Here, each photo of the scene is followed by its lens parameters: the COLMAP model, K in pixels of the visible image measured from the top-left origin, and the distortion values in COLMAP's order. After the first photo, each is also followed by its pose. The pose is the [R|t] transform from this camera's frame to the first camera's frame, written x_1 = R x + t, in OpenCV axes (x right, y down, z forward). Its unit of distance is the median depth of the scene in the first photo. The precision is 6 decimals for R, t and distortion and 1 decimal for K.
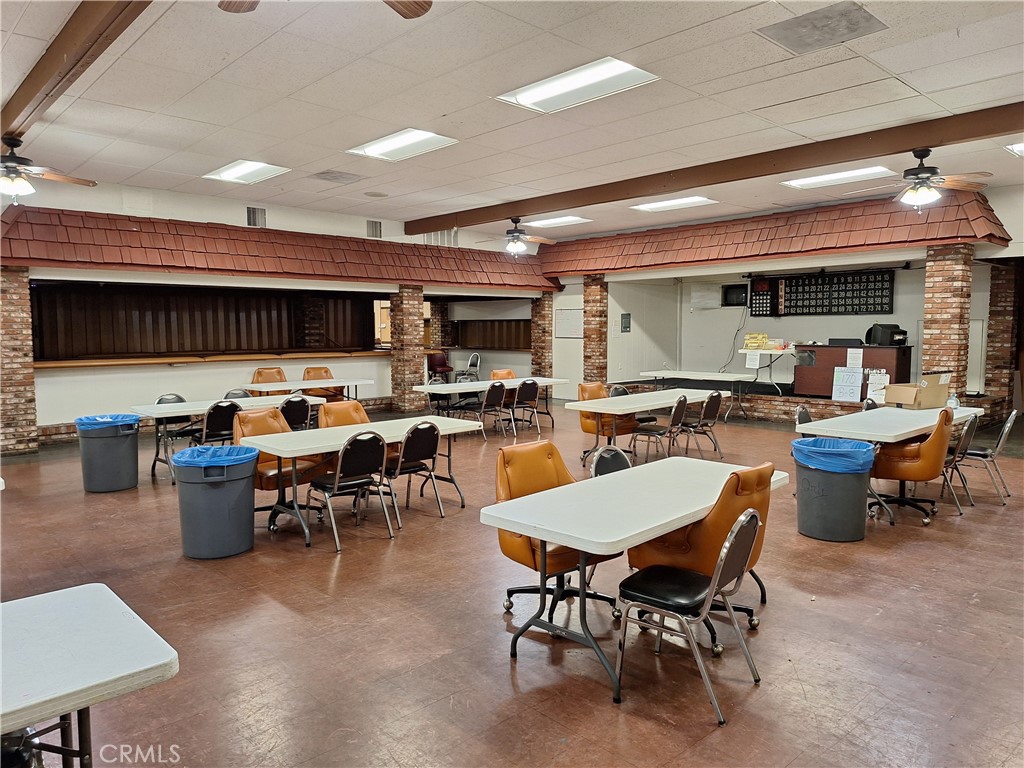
lens RADIAL K [[706.4, 0, 510.6], [0, 706.4, 382.1], [0, 0, 1]] dist [0.059600, -0.040565]
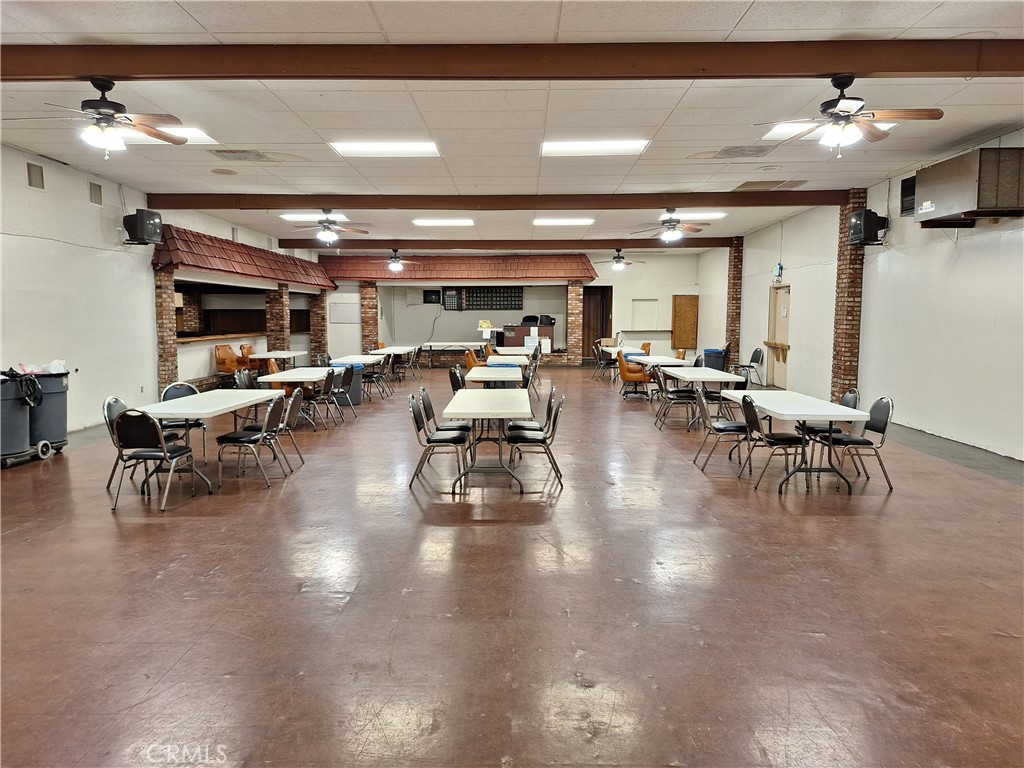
lens RADIAL K [[706.4, 0, 511.3], [0, 706.4, 382.0], [0, 0, 1]] dist [0.059600, -0.040565]
pose [[0.697082, -0.062587, 0.714255, -0.820911], [0.053989, 0.997937, 0.034753, 0.028495], [-0.714956, 0.014336, 0.699023, -0.283491]]
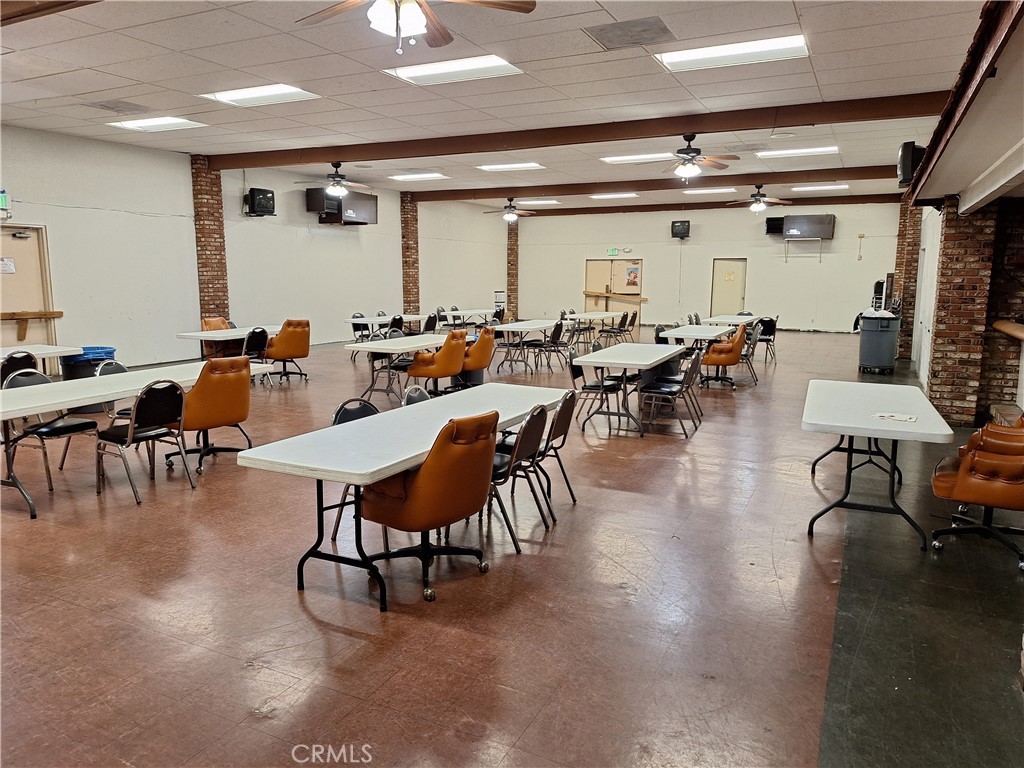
lens RADIAL K [[706.4, 0, 512.5], [0, 706.4, 386.1], [0, 0, 1]] dist [0.059600, -0.040565]
pose [[0.945528, -0.057862, 0.320358, -0.142845], [0.029877, 0.995348, 0.091597, 0.009375], [-0.324168, -0.077037, 0.942858, -0.136207]]
